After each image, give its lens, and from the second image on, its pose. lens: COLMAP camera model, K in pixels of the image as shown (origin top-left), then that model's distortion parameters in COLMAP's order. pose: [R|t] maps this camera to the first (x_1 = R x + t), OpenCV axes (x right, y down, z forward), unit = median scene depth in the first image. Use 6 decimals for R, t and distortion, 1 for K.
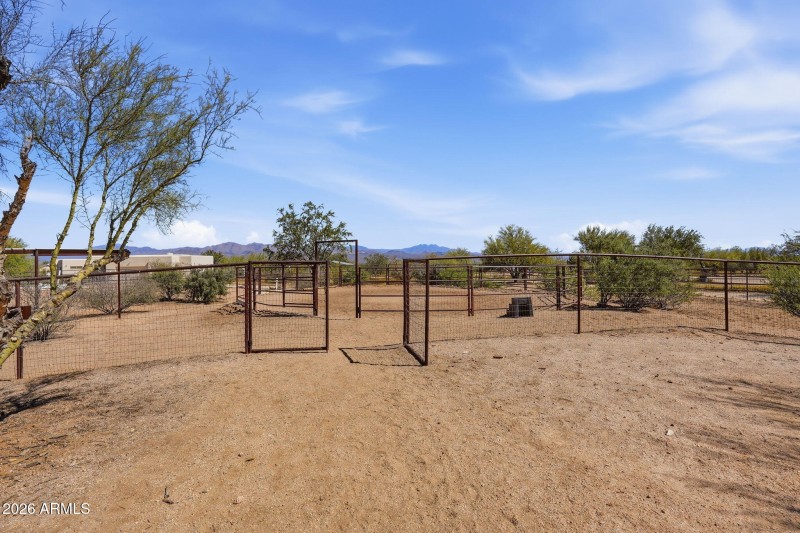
lens RADIAL K [[360.8, 0, 403.0], [0, 360.8, 262.7], [0, 0, 1]] dist [0.000229, 0.000183]
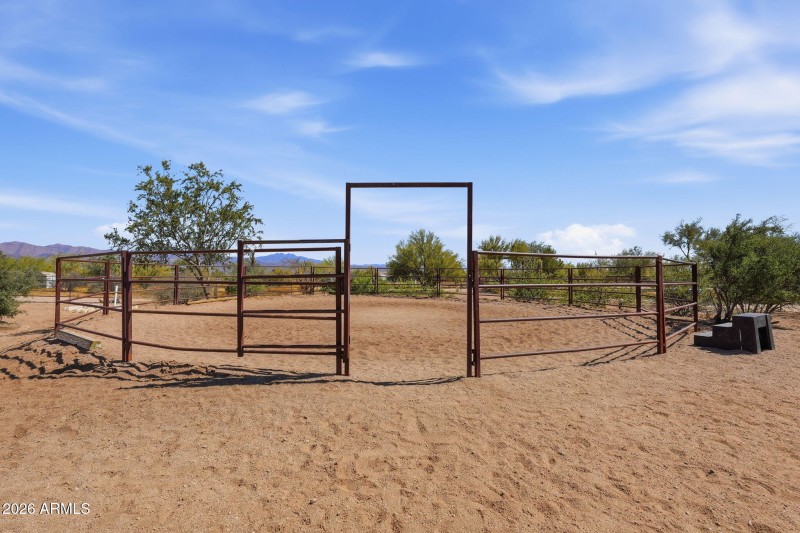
lens RADIAL K [[341.7, 0, 400.0], [0, 341.7, 266.5], [0, 0, 1]] dist [-0.014081, 0.000103]
pose [[0.917807, 0.021747, 0.396431, -0.170994], [-0.014092, 0.999654, -0.022214, 0.019269], [-0.396776, 0.014802, 0.917796, 0.325671]]
